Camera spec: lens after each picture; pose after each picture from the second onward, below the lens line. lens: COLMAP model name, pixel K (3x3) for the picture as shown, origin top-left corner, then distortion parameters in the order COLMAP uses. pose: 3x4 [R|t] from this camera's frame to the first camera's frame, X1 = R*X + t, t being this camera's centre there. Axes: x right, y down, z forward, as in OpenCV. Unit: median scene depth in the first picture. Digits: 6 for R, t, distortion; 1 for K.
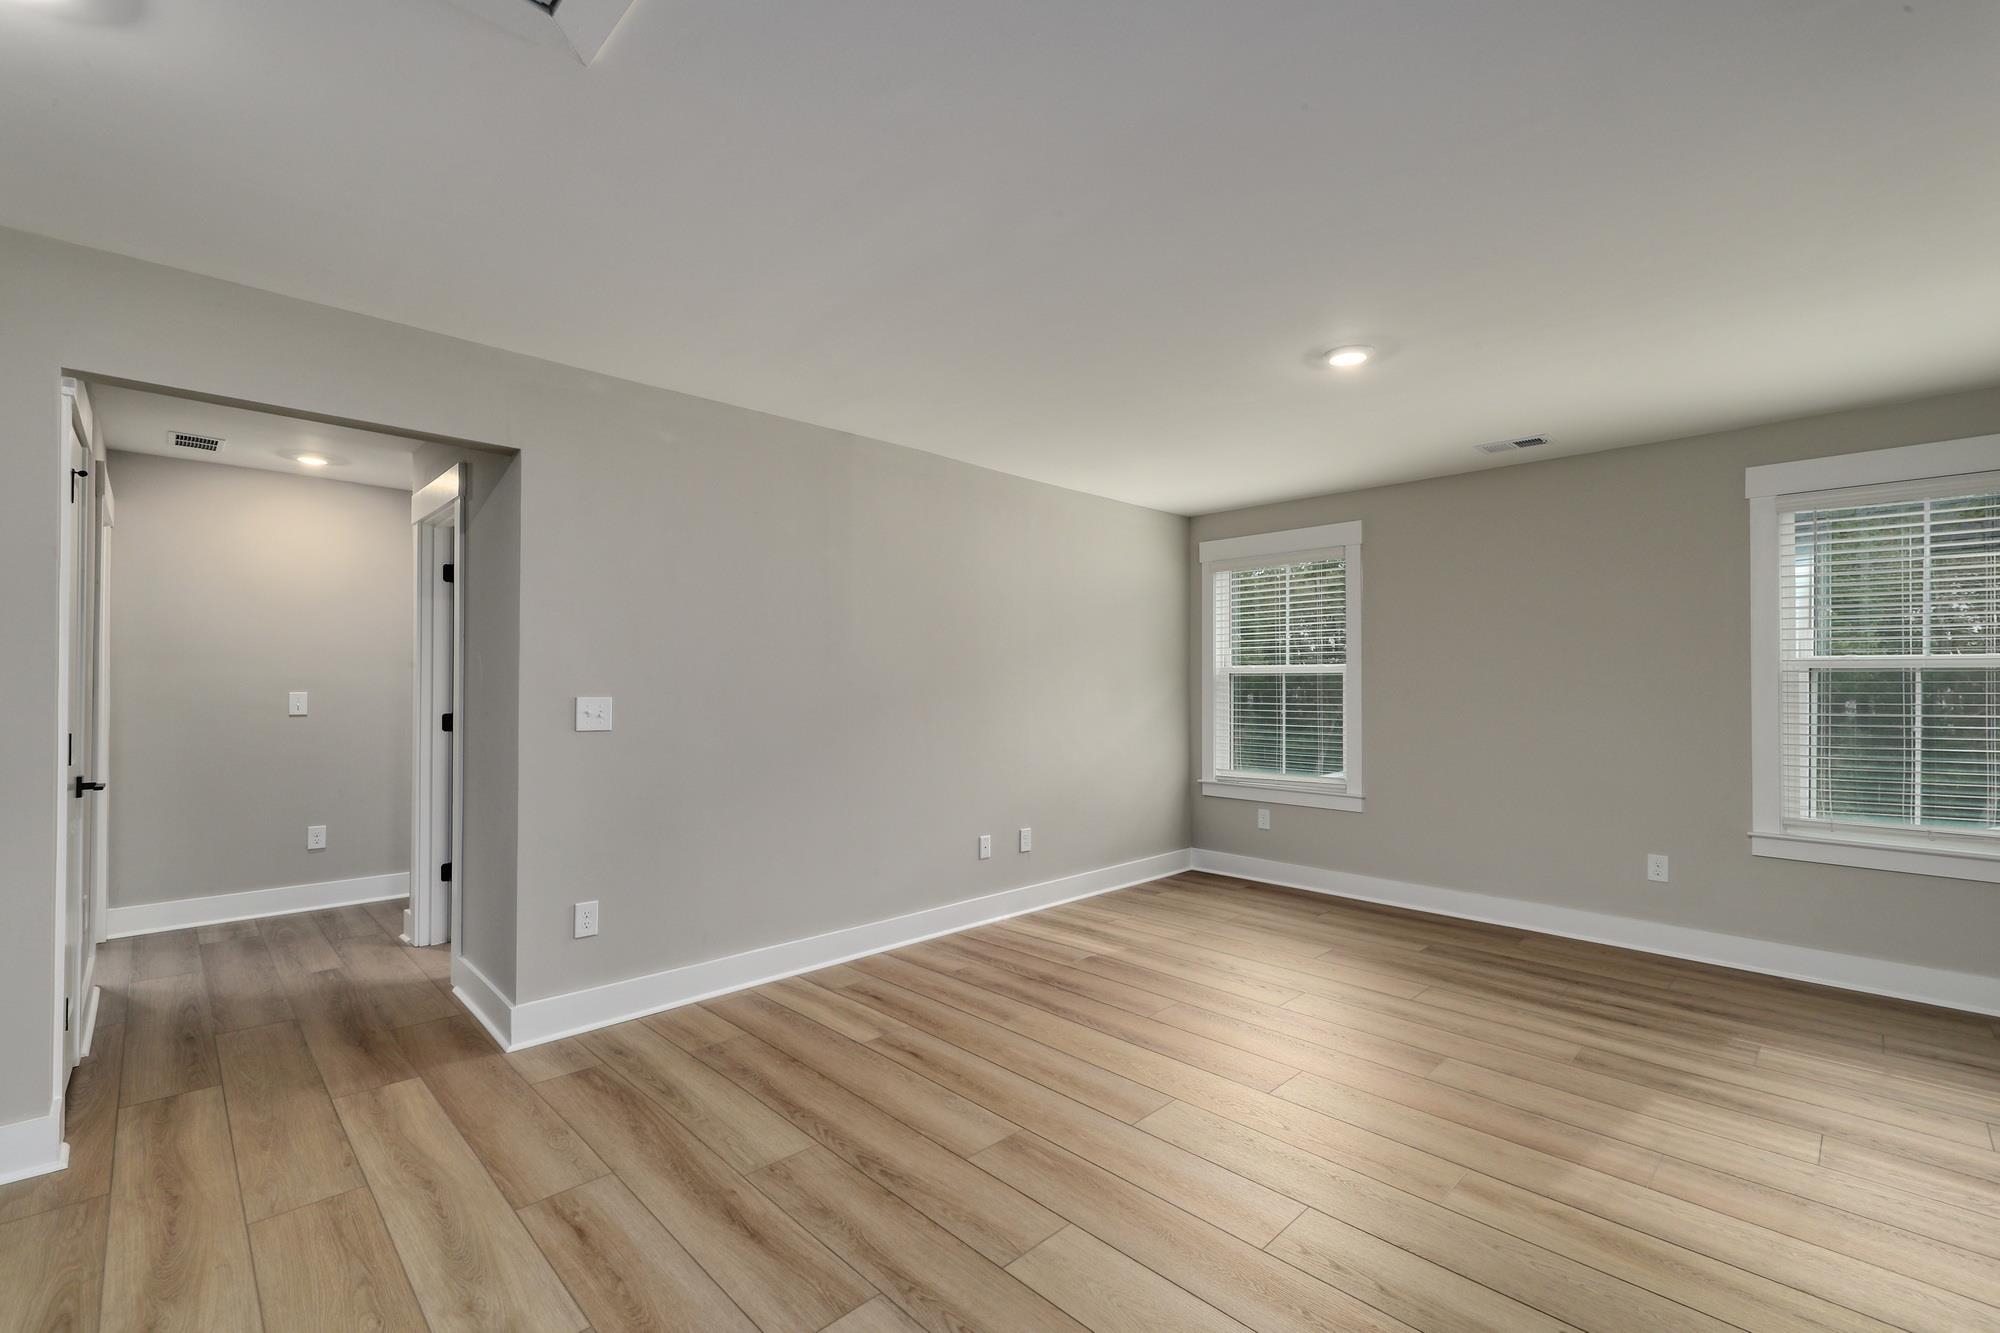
lens RADIAL K [[879.8, 0, 996.8], [0, 879.8, 667.1], [0, 0, 1]] dist [0.003184, -0.000258]
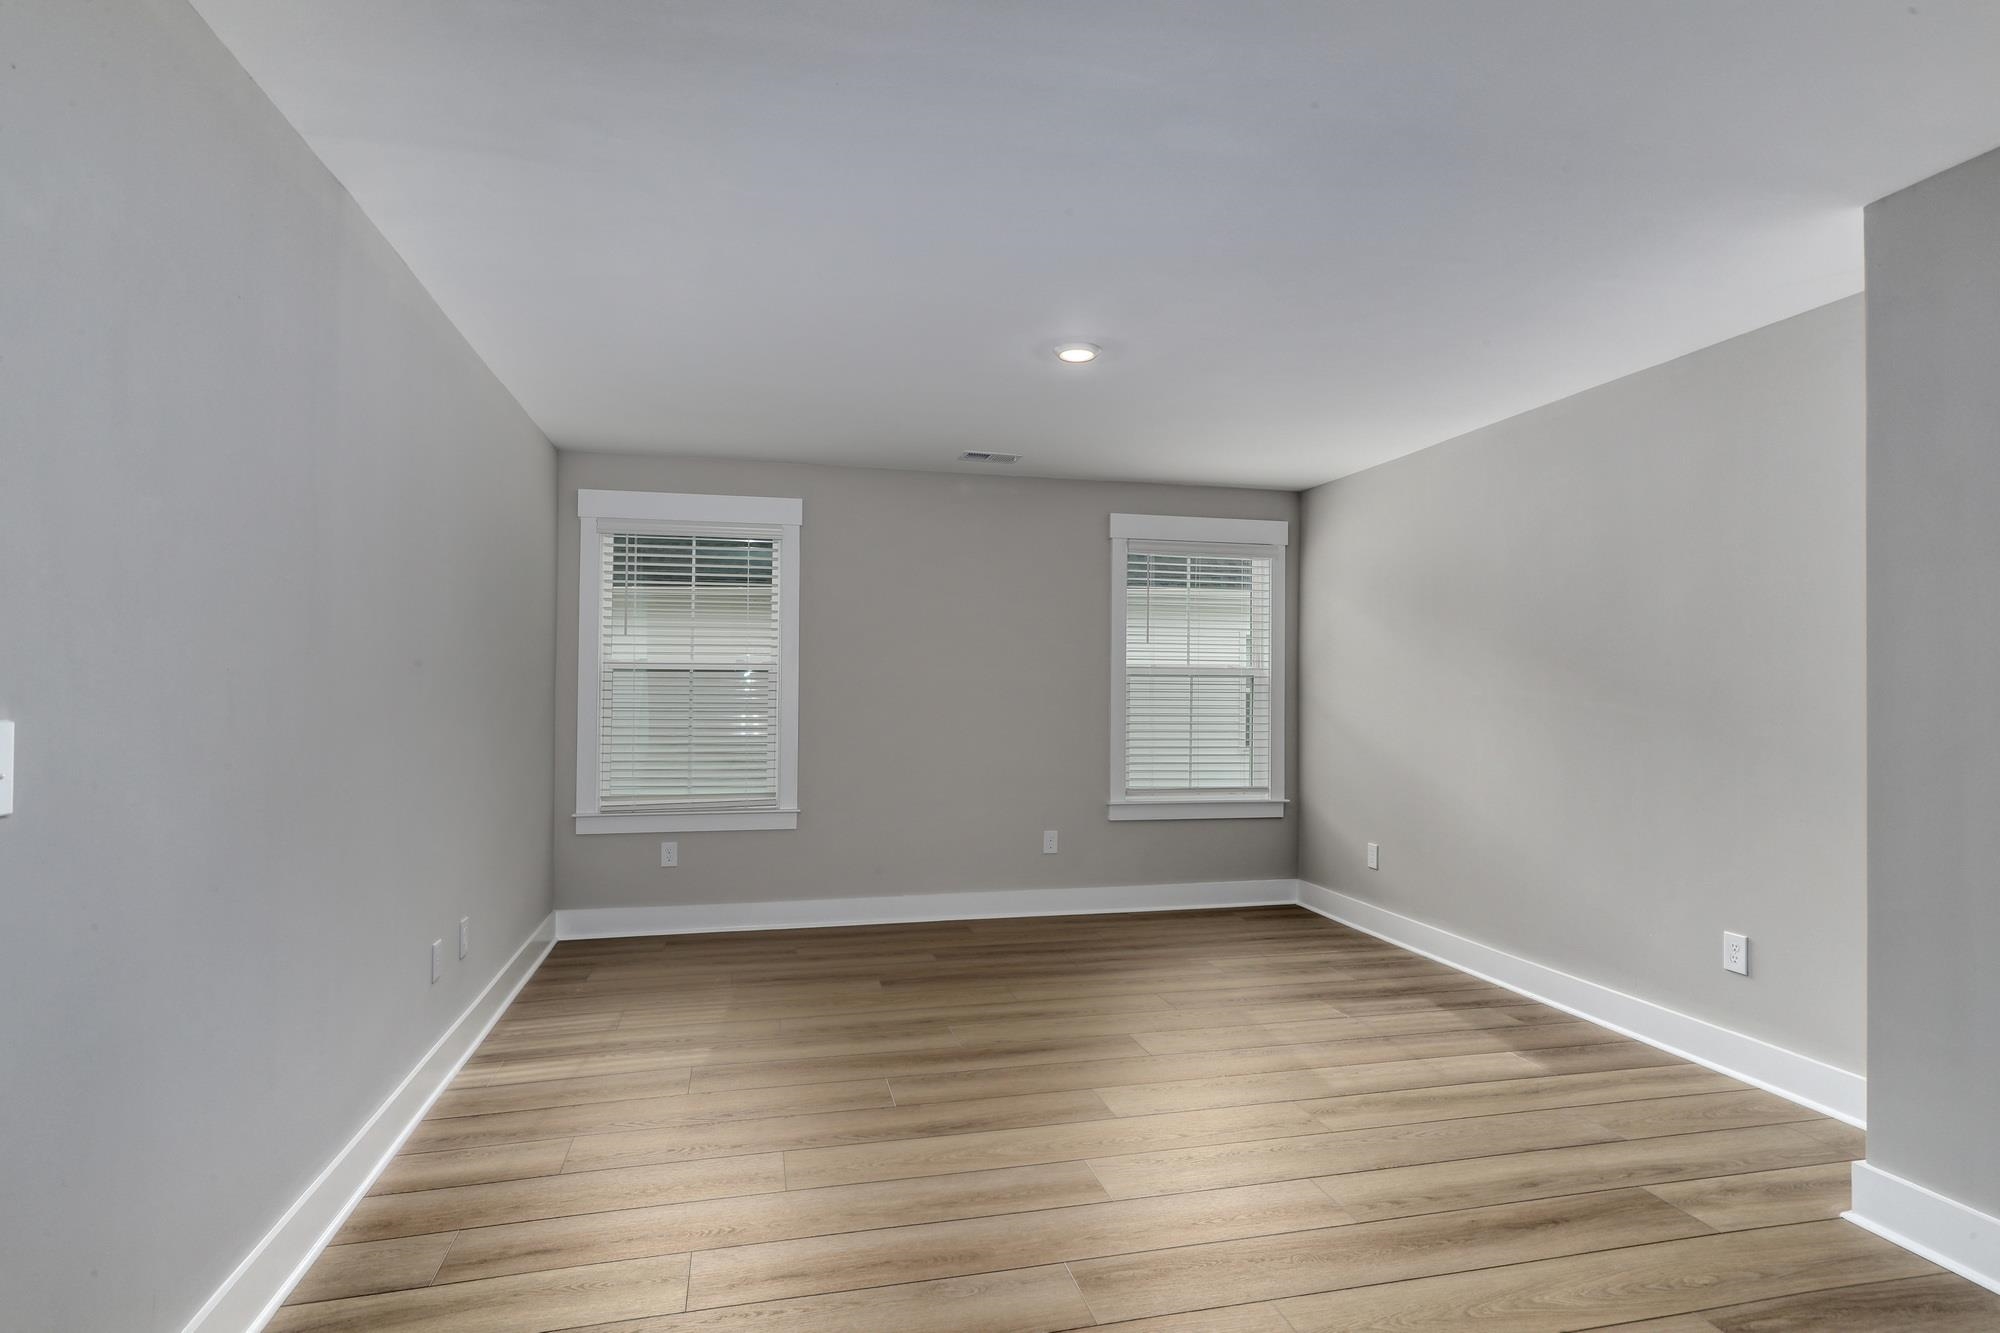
lens RADIAL K [[1057.6, 0, 1003.6], [0, 1057.6, 668.4], [0, 0, 1]] dist [0.003883, 0.000278]
pose [[0.495674, 0.011249, 0.868436, -0.531028], [-0.022915, 0.999737, 0.000129, -0.001931], [-0.868206, -0.019964, 0.495802, 0.381338]]
